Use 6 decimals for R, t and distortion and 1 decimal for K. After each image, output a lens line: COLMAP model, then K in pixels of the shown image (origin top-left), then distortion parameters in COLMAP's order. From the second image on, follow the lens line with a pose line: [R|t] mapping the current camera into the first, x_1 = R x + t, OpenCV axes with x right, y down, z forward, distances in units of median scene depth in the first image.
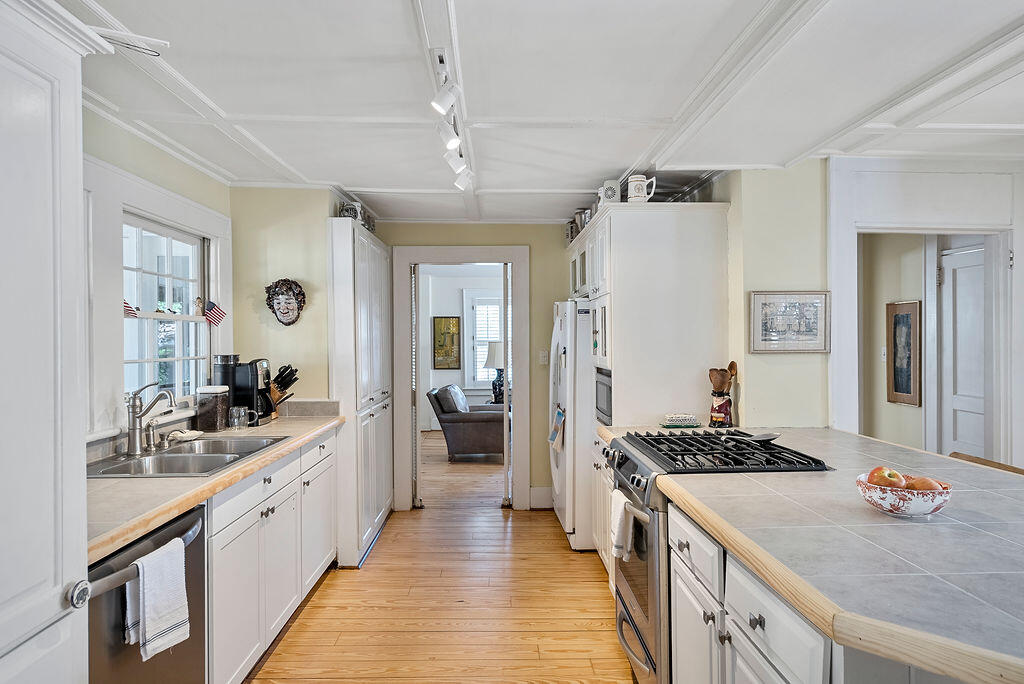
lens RADIAL K [[594.0, 0, 512.0], [0, 594.0, 340.0], [0, 0, 1]] dist [-0.002196, -0.000688]
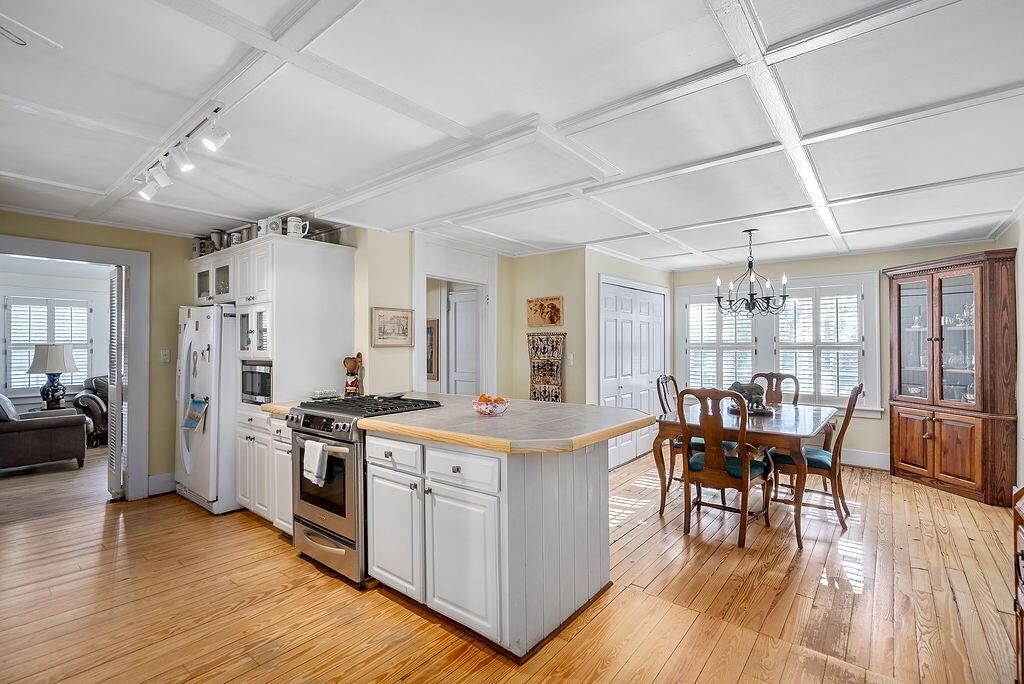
lens RADIAL K [[463.7, 0, 516.8], [0, 463.7, 341.5], [0, 0, 1]] dist [-0.020770, -0.000055]
pose [[0.651760, 0.009009, 0.758372, -0.247790], [0.000860, 0.999920, -0.012618, 0.021818], [-0.758425, 0.008876, 0.651700, -0.073161]]
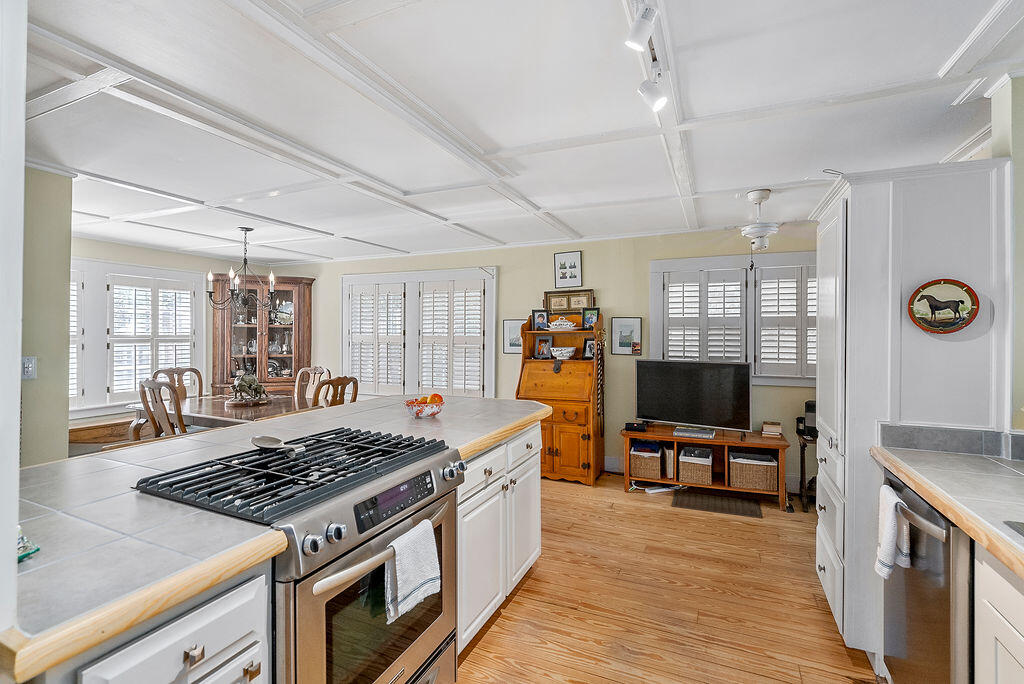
lens RADIAL K [[463.7, 0, 515.1], [0, 463.7, 338.1], [0, 0, 1]] dist [-0.020770, -0.000055]
pose [[-0.901680, -0.002762, 0.432394, -0.128796], [0.000260, 0.999976, 0.006931, 0.004739], [-0.432403, 0.006363, -0.901658, 1.126680]]
